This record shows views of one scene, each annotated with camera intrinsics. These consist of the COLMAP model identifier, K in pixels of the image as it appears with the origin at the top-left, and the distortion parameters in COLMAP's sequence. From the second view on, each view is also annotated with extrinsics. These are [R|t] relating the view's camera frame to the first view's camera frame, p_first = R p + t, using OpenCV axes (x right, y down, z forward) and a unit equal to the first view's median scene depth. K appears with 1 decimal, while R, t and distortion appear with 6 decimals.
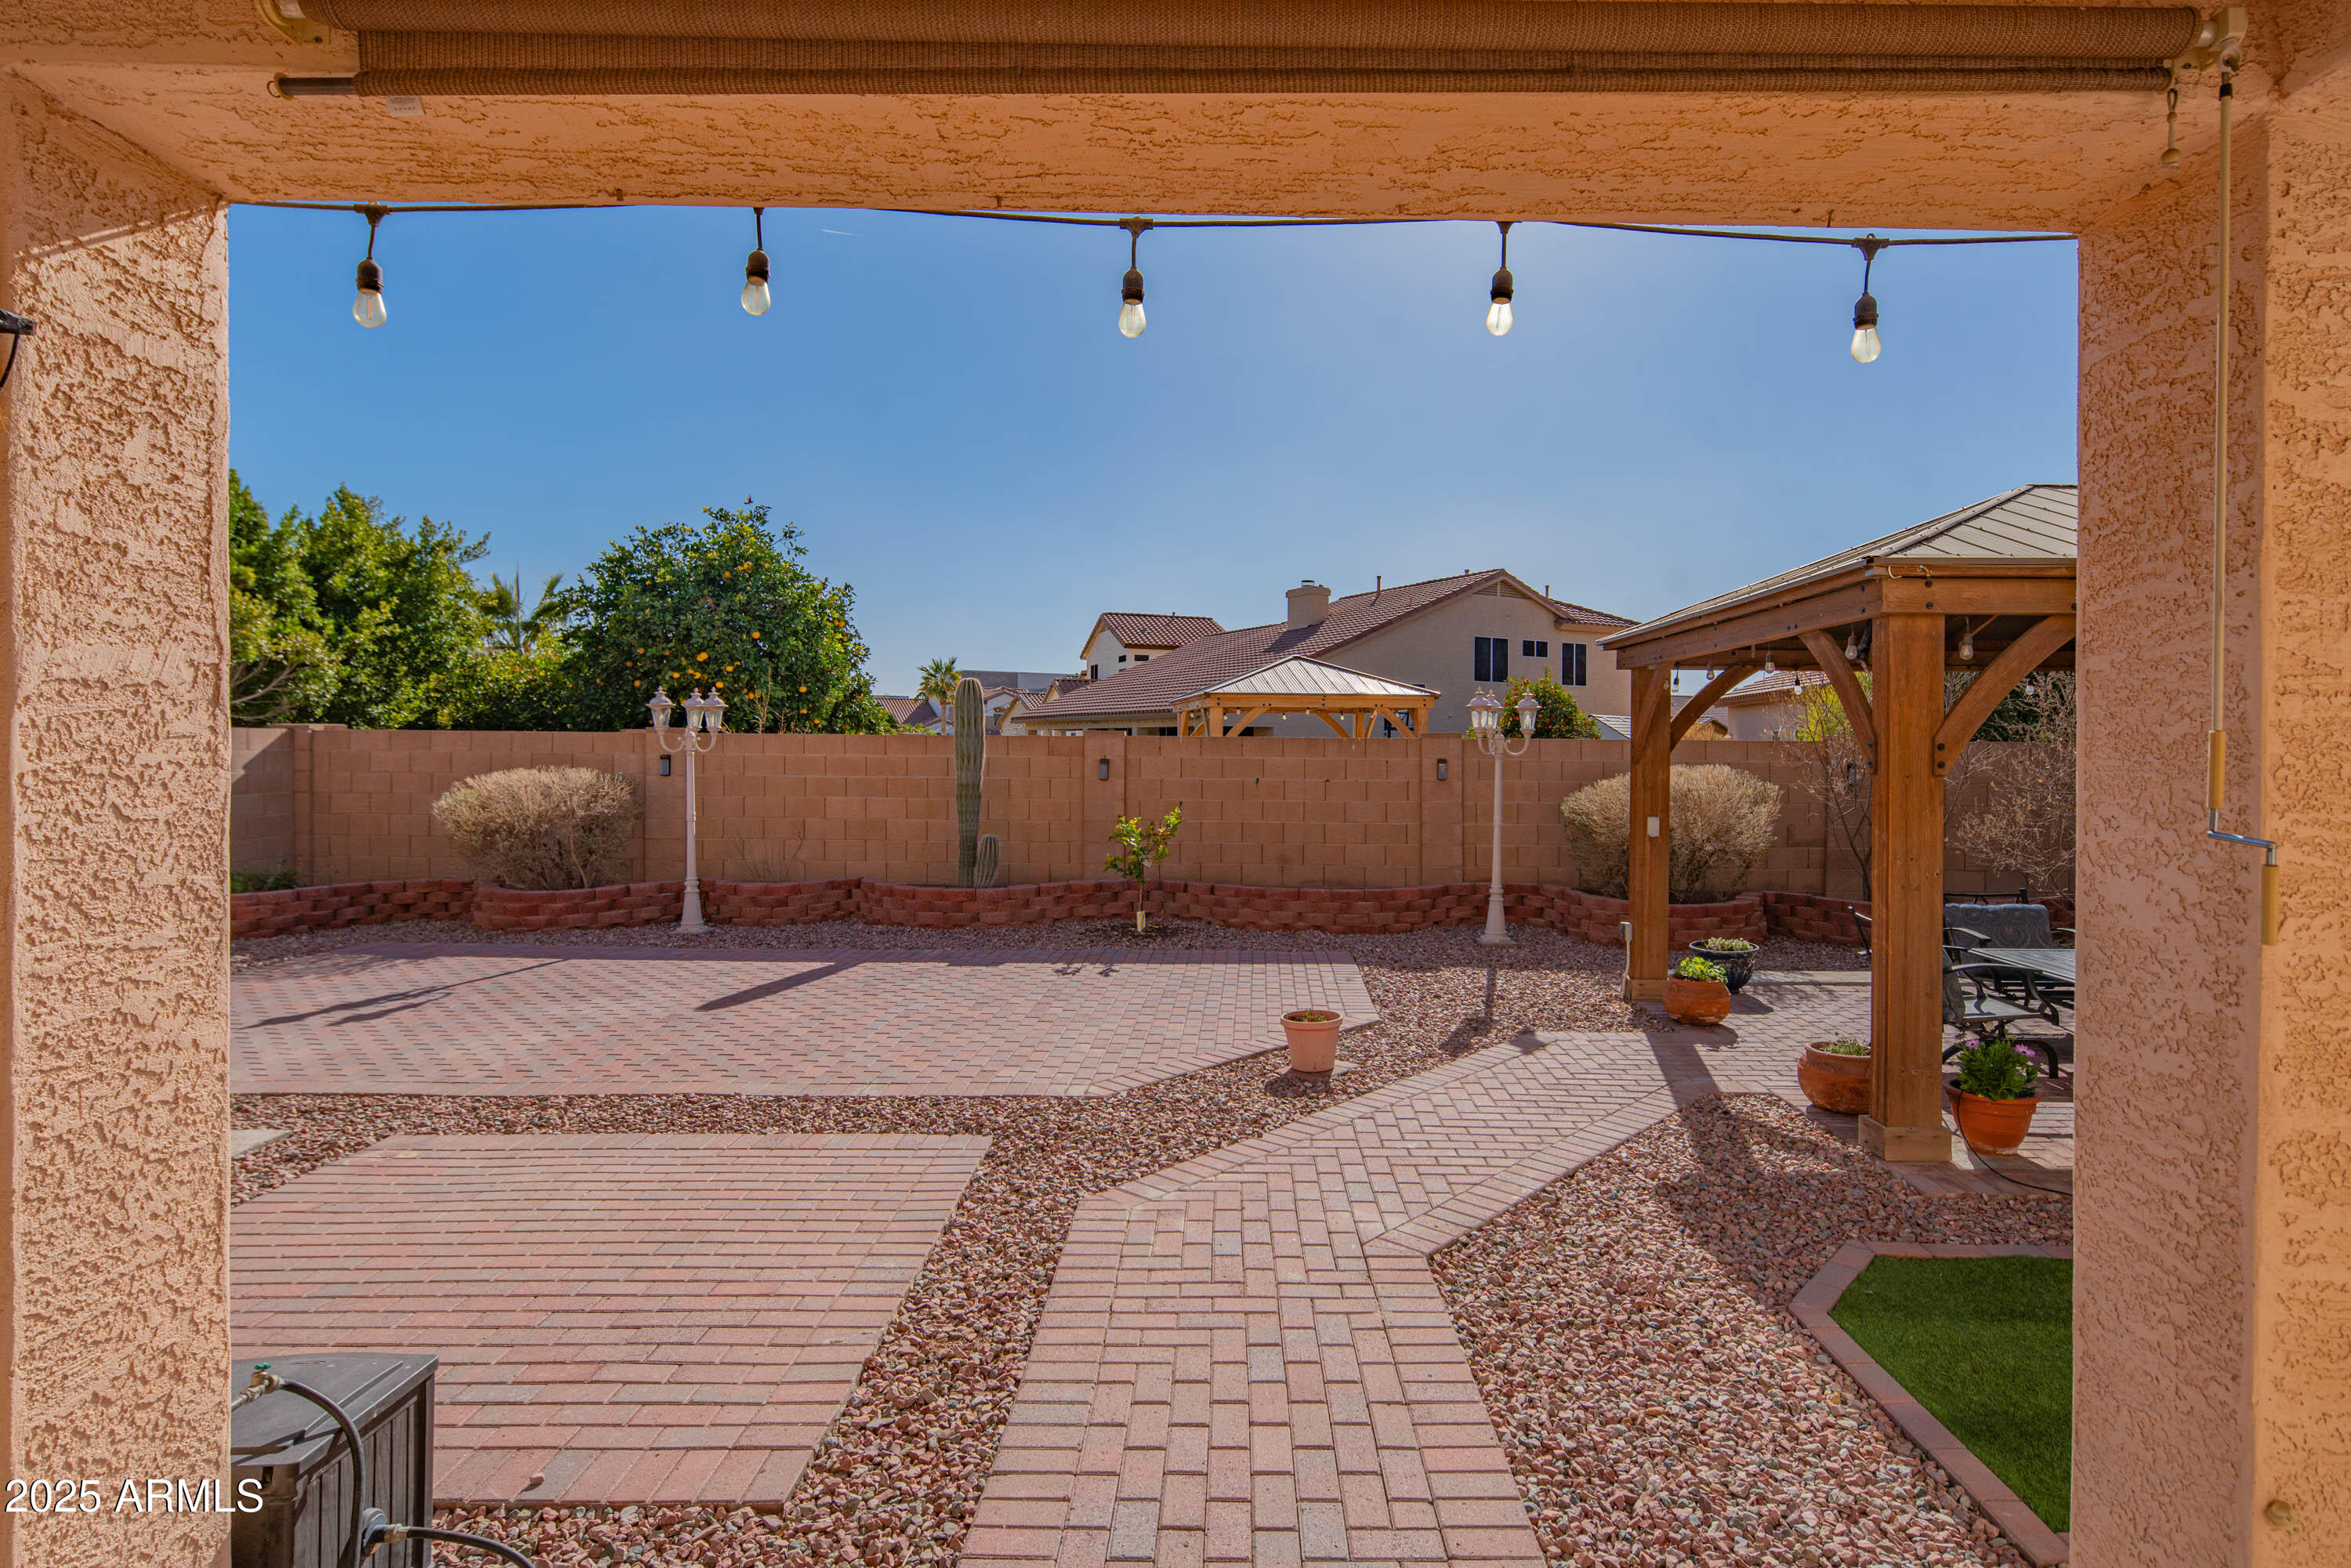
lens RADIAL K [[1191.0, 0, 1244.8], [0, 1191.0, 760.3], [0, 0, 1]] dist [0.008868, -0.008995]
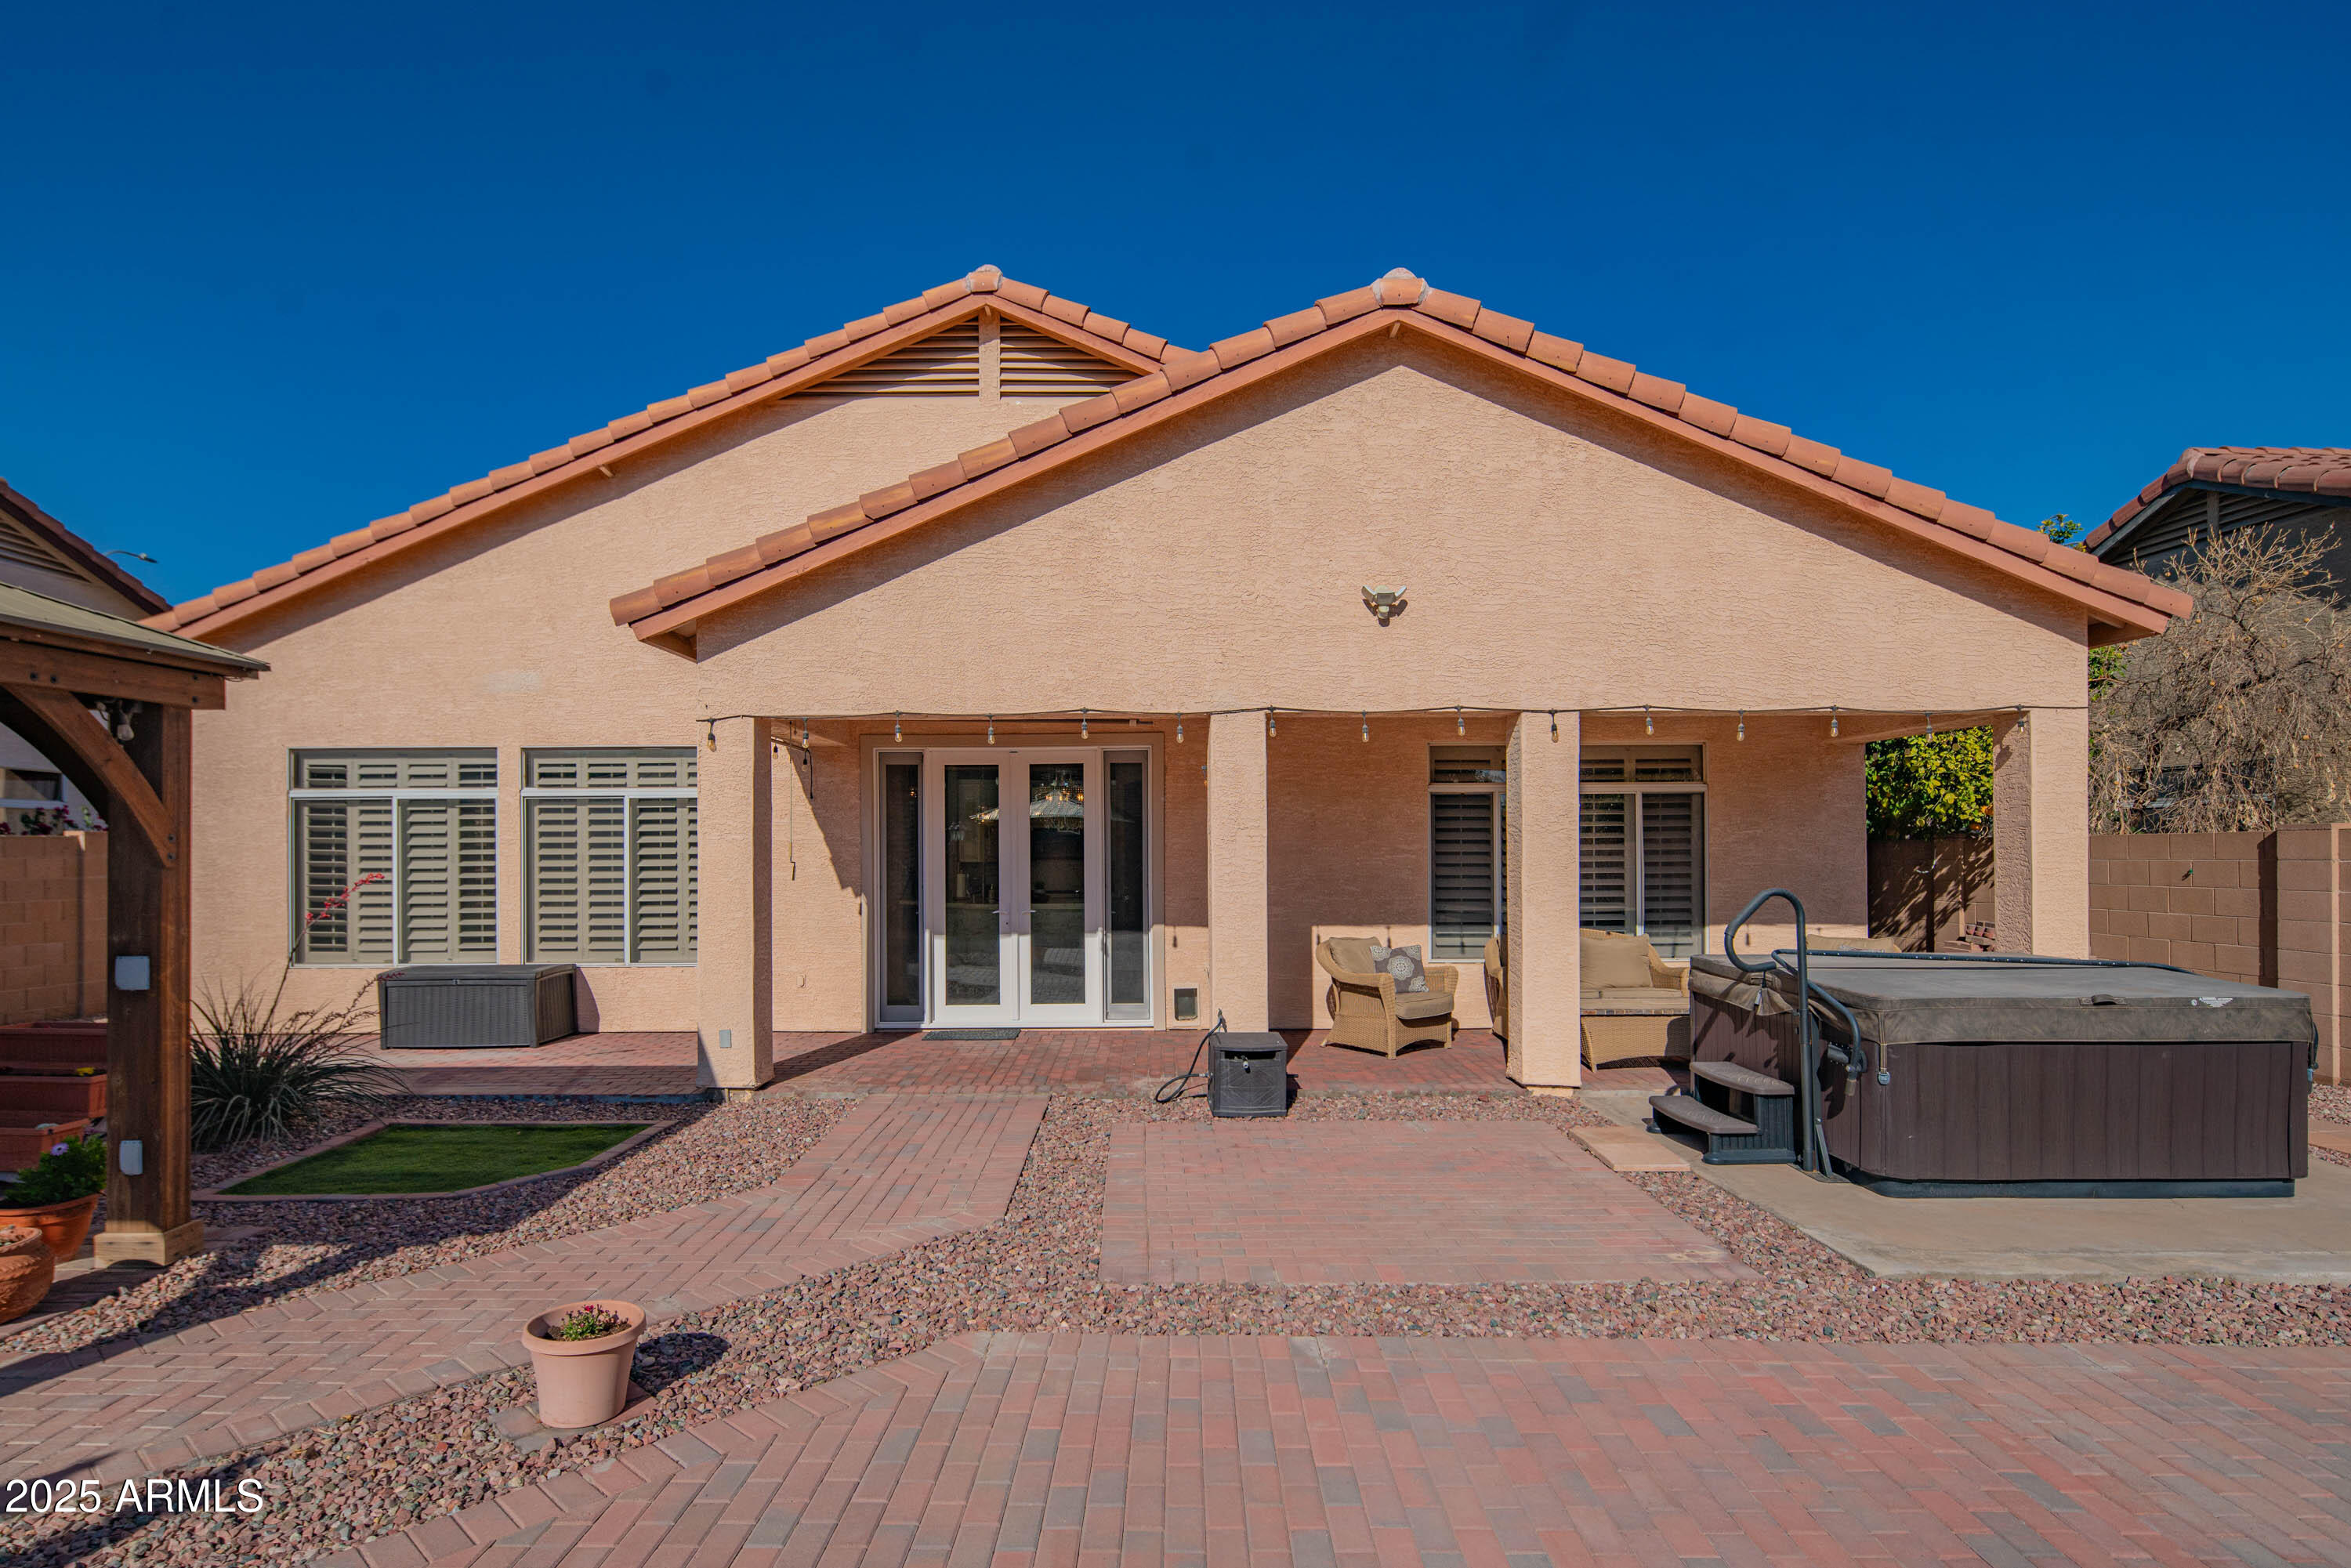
lens RADIAL K [[1219.2, 0, 1174.2], [0, 1219.2, 845.4], [0, 0, 1]] dist [0.005057, -0.005706]
pose [[-0.999993, -0.003393, 0.001444, -0.132597], [-0.003384, 0.999977, 0.005817, -0.007140], [-0.001464, 0.005812, -0.999982, 0.944833]]
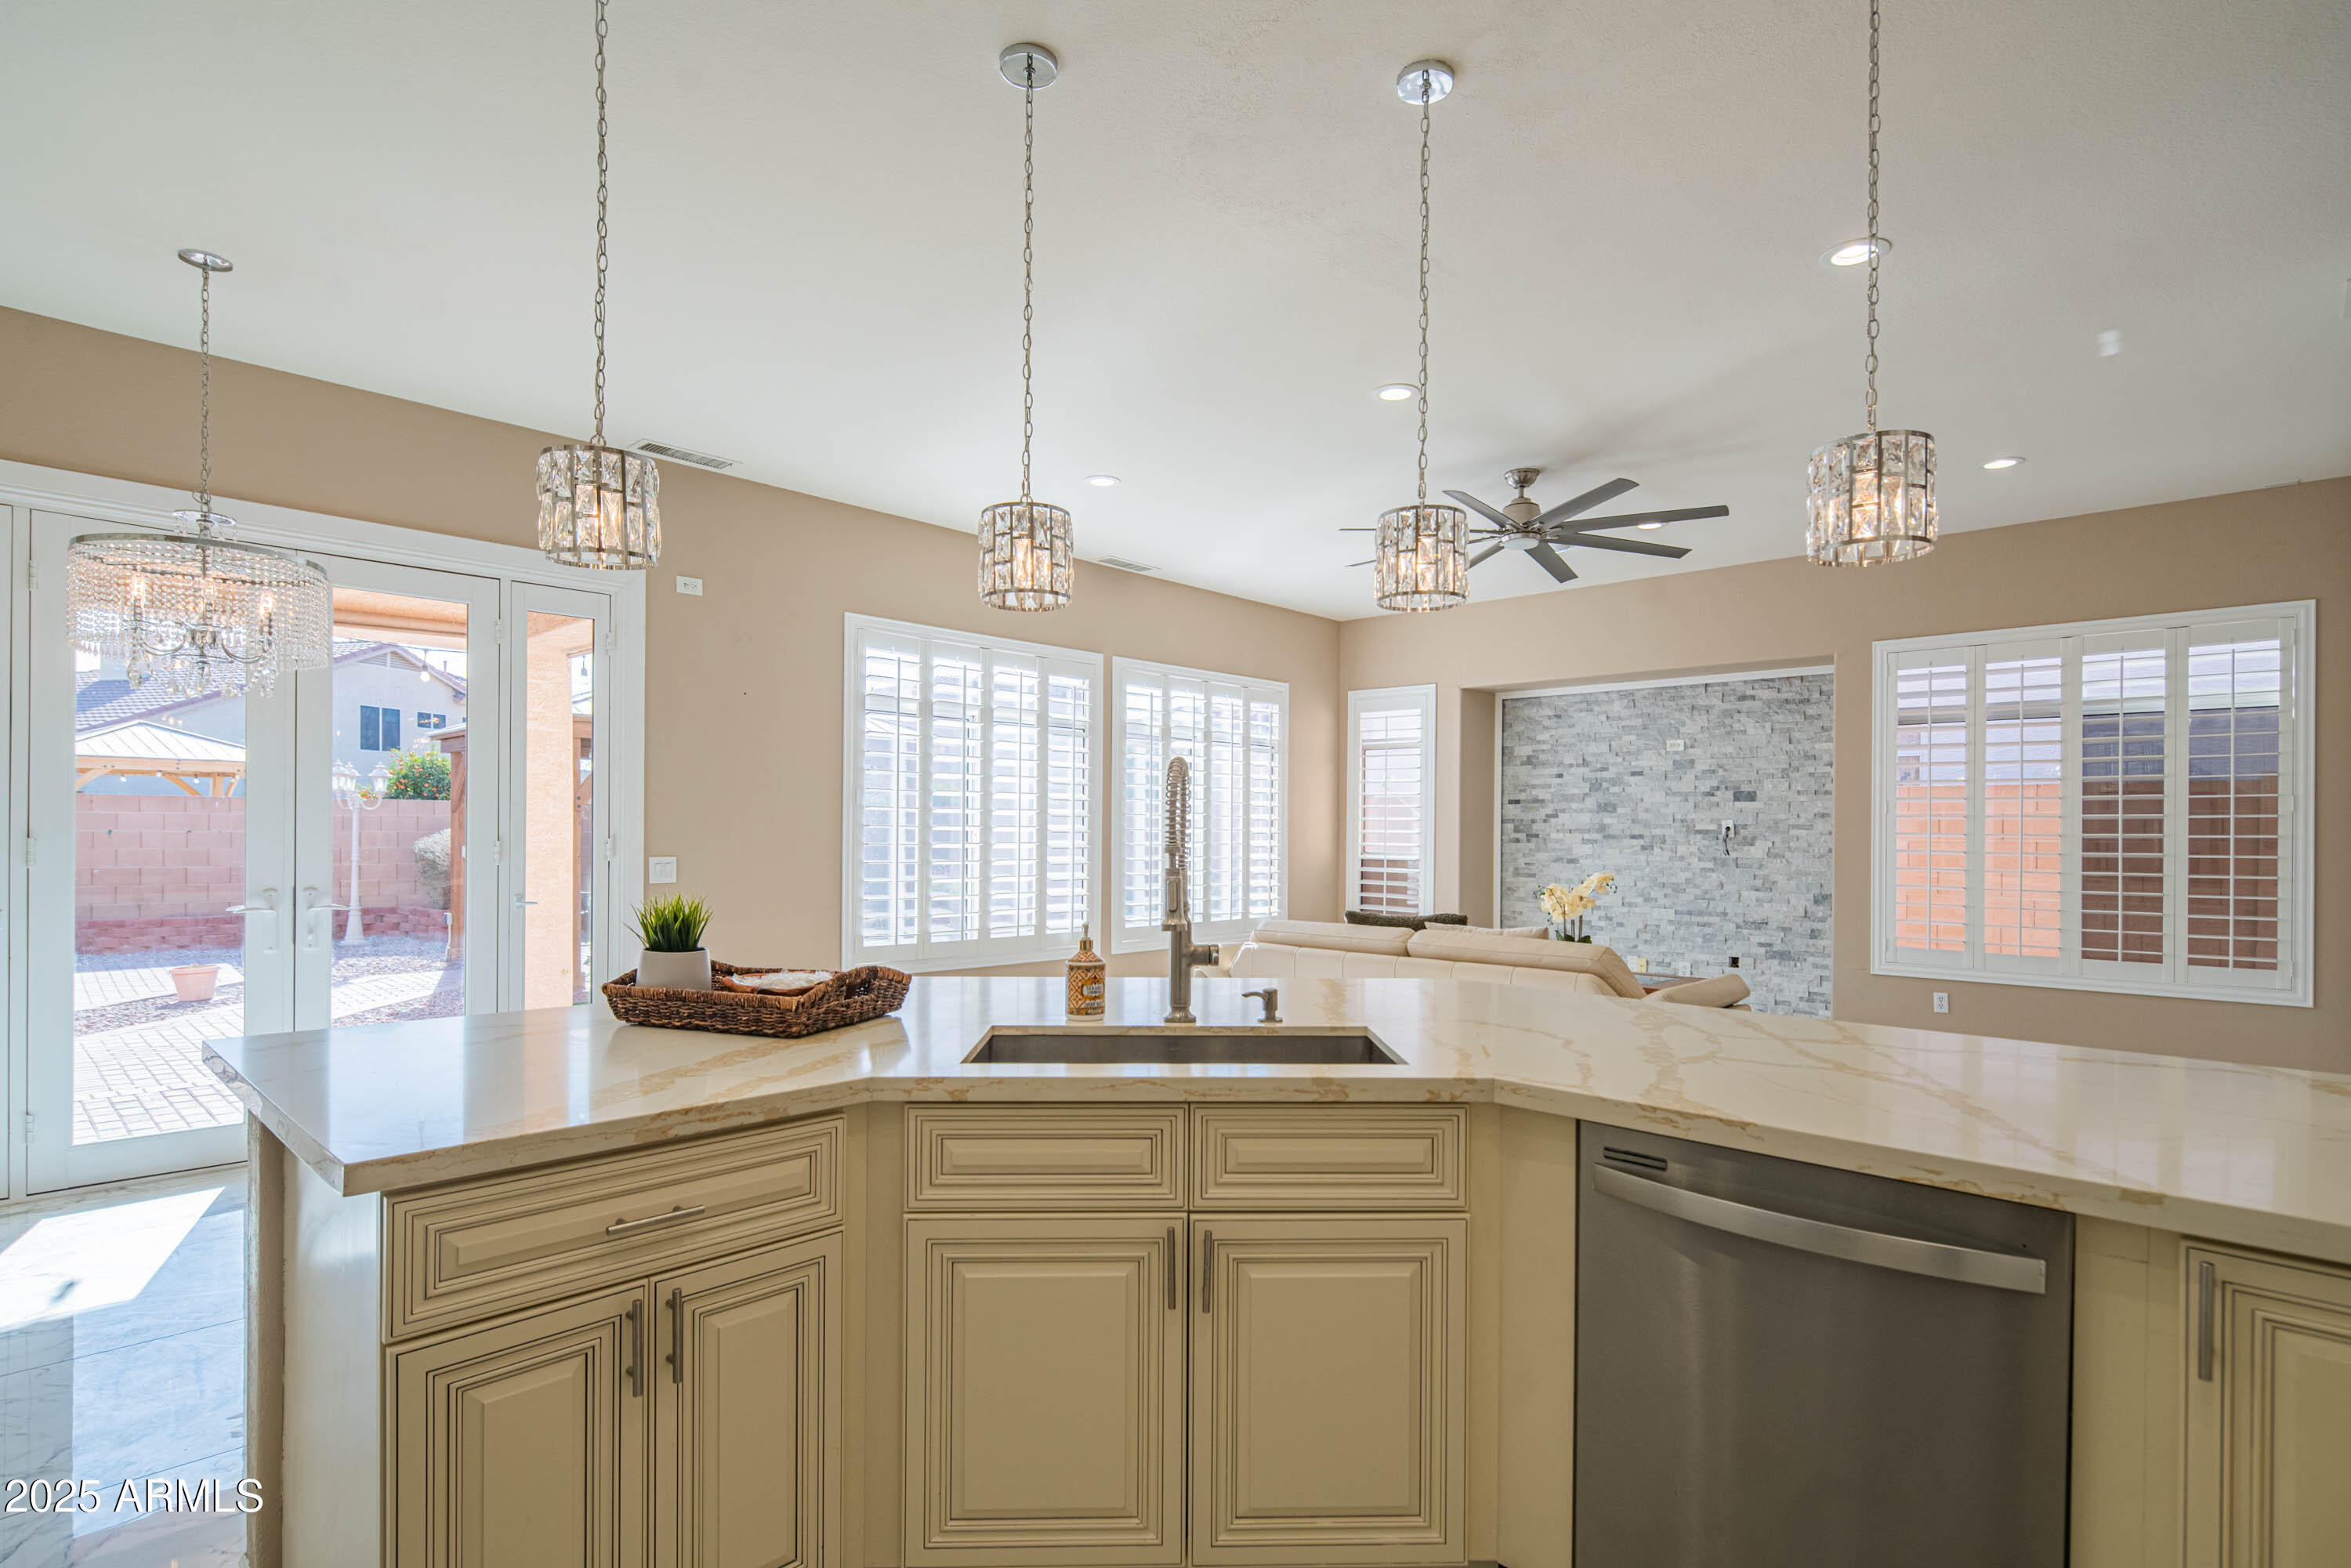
lens RADIAL K [[1154.0, 0, 1179.3], [0, 1154.0, 837.7], [0, 0, 1]] dist [0.001516, -0.000085]
pose [[0.697444, -0.006581, 0.716609, -0.078379], [0.006181, 0.999976, 0.003168, 0.029379], [-0.716613, 0.002220, 0.697468, -0.596243]]
